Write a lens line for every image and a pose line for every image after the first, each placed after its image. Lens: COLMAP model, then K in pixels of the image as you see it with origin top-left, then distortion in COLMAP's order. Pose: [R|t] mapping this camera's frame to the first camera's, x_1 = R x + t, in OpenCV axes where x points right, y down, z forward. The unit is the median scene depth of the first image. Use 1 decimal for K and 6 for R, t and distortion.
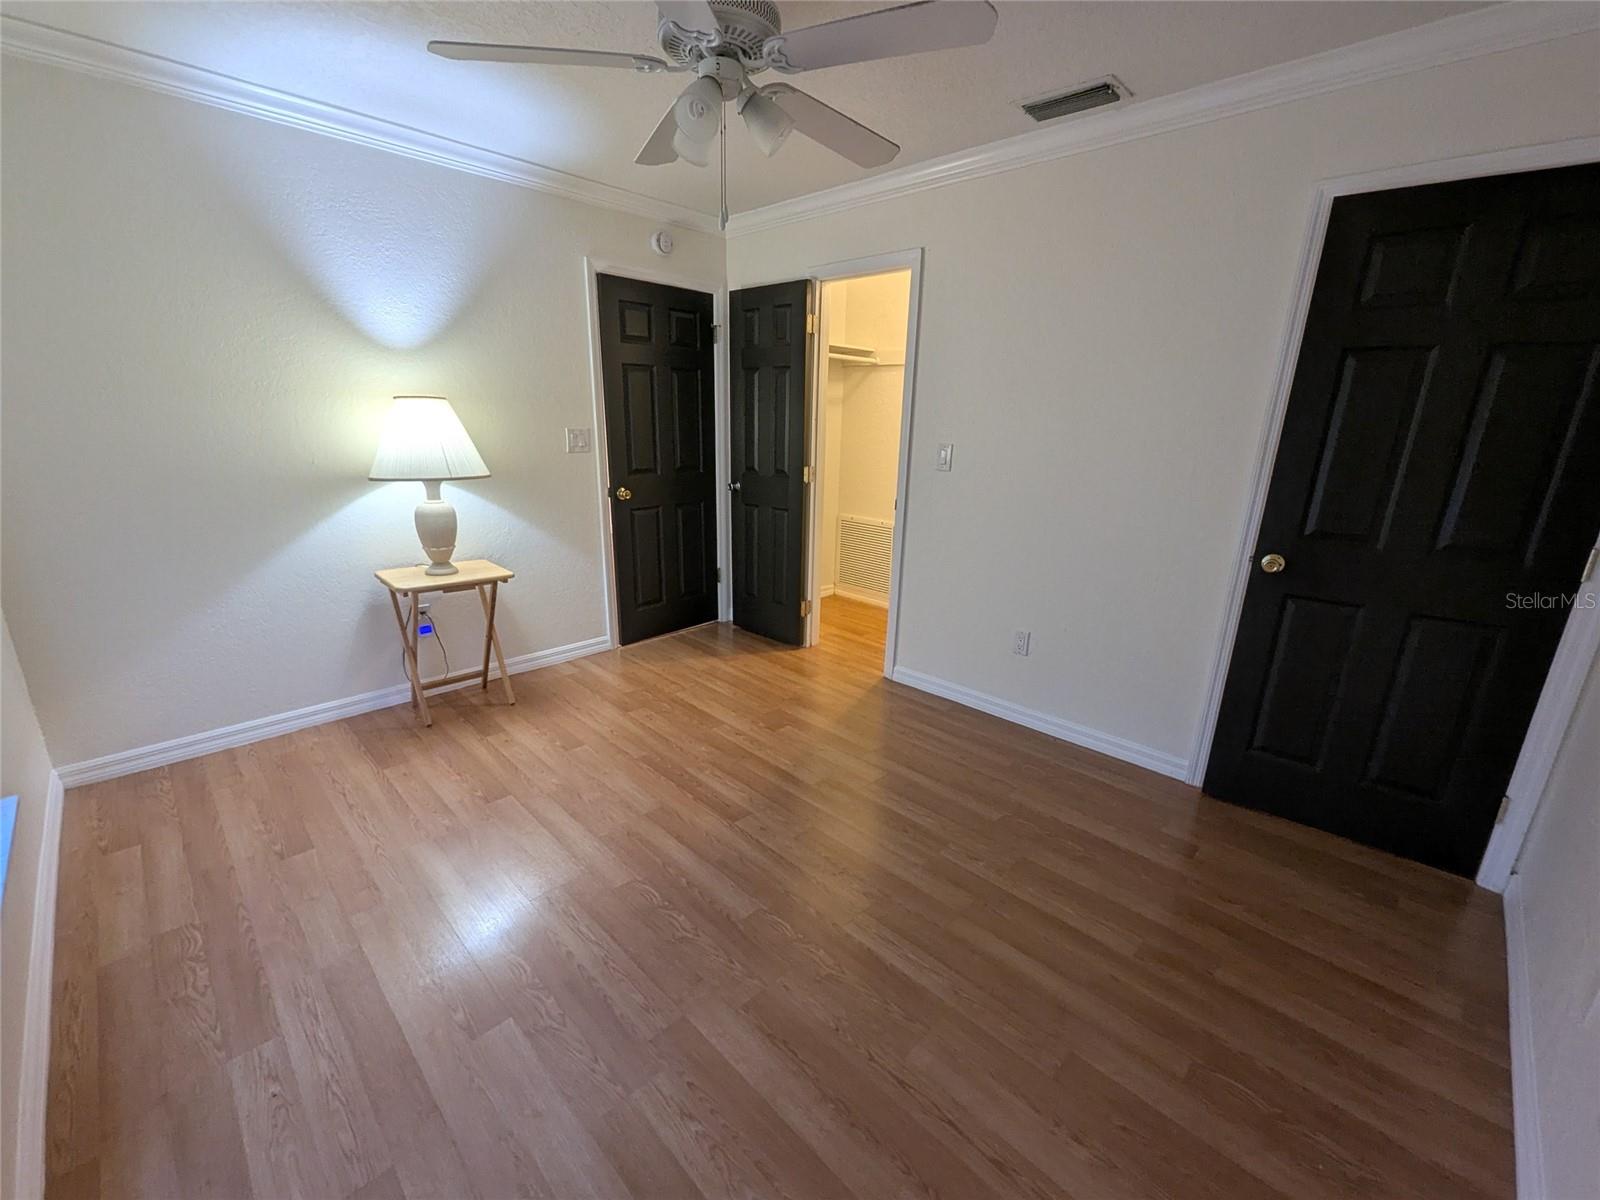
lens RADIAL K [[666.6, 0, 801.9], [0, 666.6, 609.4], [0, 0, 1]] dist [0.005789, -0.001999]
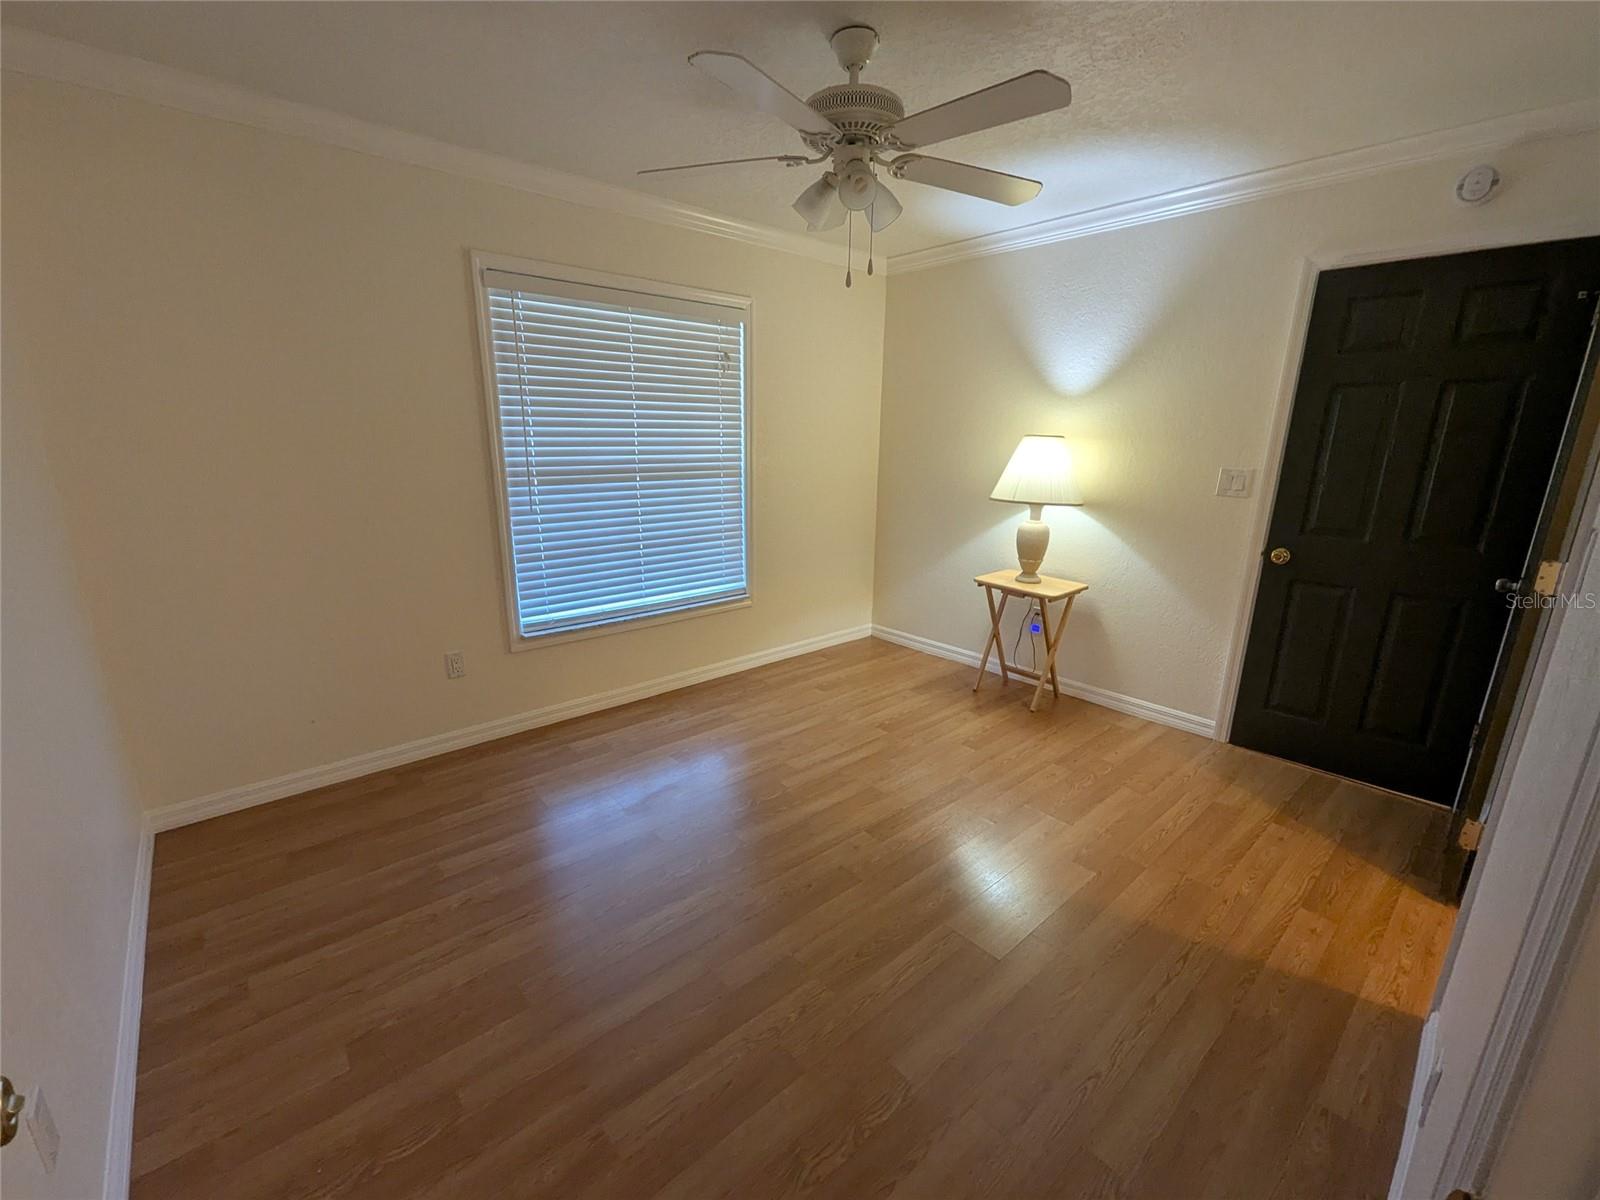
lens RADIAL K [[666.6, 0, 800.1], [0, 666.6, 611.9], [0, 0, 1]] dist [0.005789, -0.001999]
pose [[-0.069828, 0.236407, -0.969142, 0.670992], [-0.296596, 0.922659, 0.246438, -0.180469], [0.952447, 0.304652, 0.005690, 0.635322]]
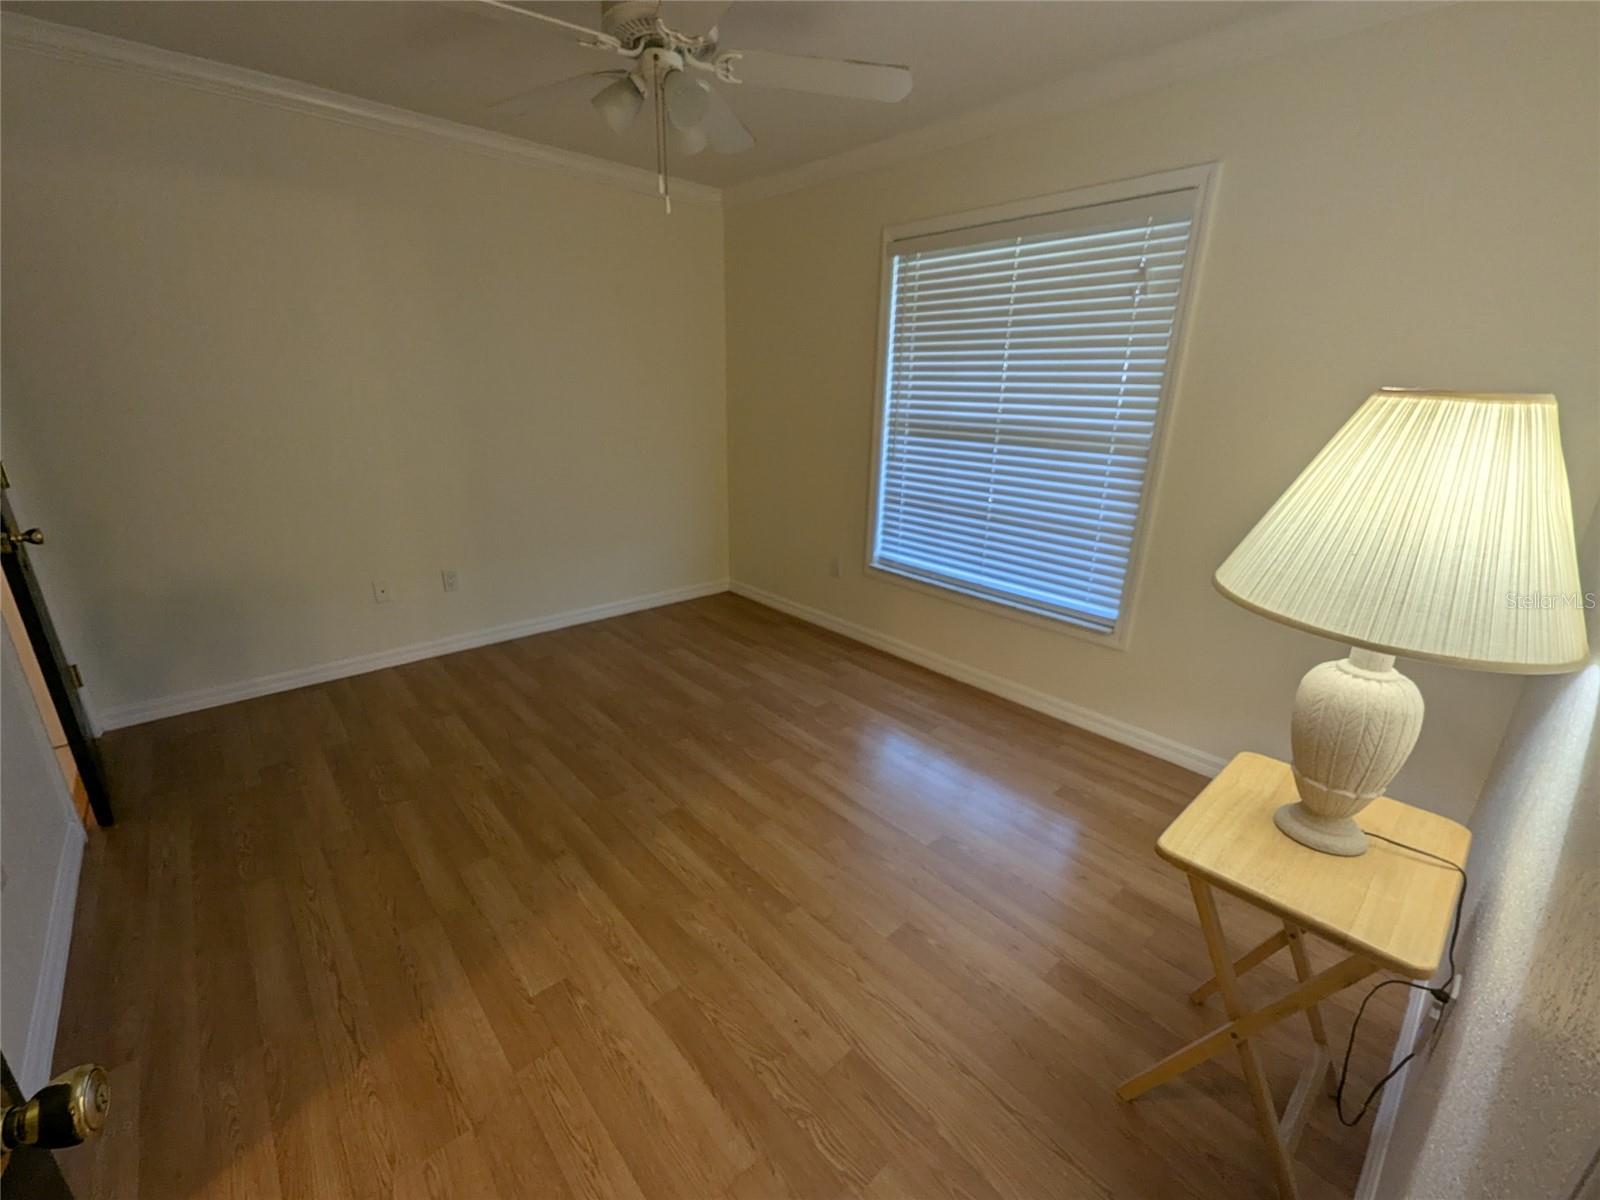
lens RADIAL K [[666.6, 0, 803.2], [0, 666.6, 612.5], [0, 0, 1]] dist [0.005789, -0.001999]
pose [[-0.997190, -0.062329, 0.041557, -0.246505], [-0.026579, 0.813021, 0.581627, -0.395965], [-0.070039, 0.578888, -0.812393, 1.299450]]
